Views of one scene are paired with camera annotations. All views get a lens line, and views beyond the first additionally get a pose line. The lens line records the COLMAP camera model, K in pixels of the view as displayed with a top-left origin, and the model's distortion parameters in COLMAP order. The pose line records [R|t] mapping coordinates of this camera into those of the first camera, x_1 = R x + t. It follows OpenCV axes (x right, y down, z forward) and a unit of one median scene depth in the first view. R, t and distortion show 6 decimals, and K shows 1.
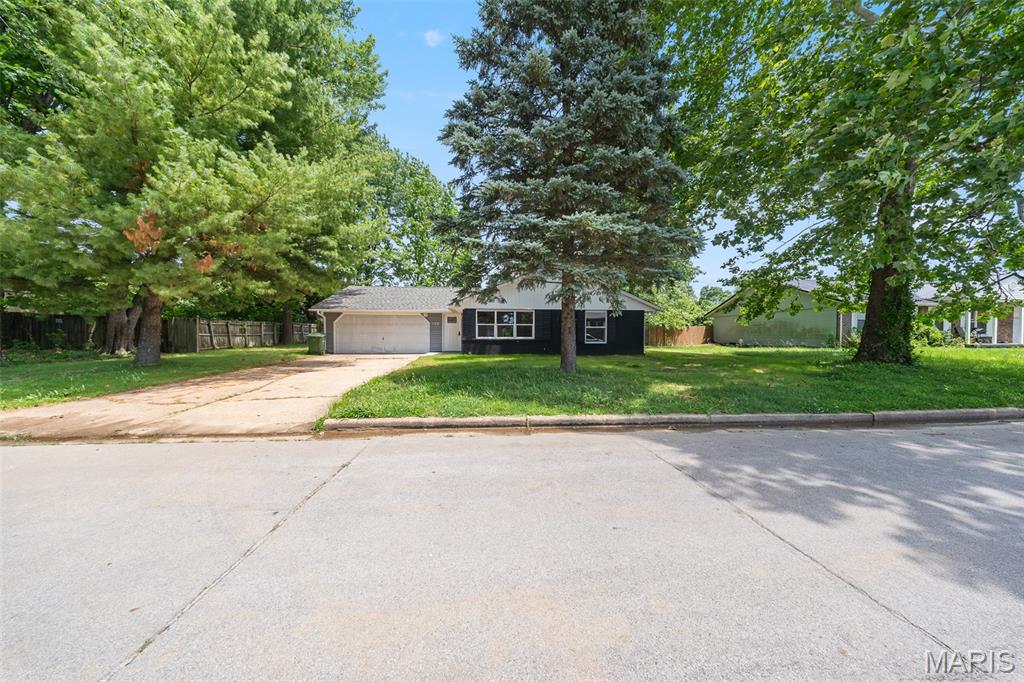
lens RADIAL K [[291.8, 0, 513.7], [0, 291.8, 336.1], [0, 0, 1]] dist [-0.000352, -0.000004]
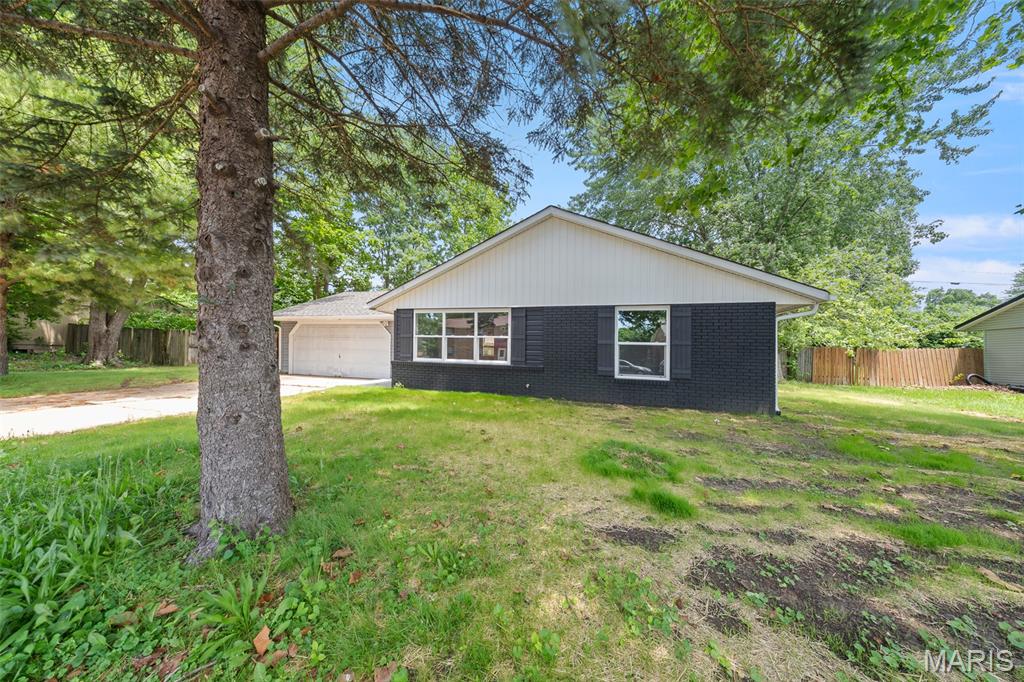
lens RADIAL K [[308.6, 0, 516.4], [0, 308.6, 342.2], [0, 0, 1]] dist [-0.001997, -0.000143]
pose [[0.936449, 0.009369, -0.350680, 0.239547], [-0.025408, 0.998829, -0.041166, -0.006495], [0.349883, 0.047460, 0.935590, 0.431480]]
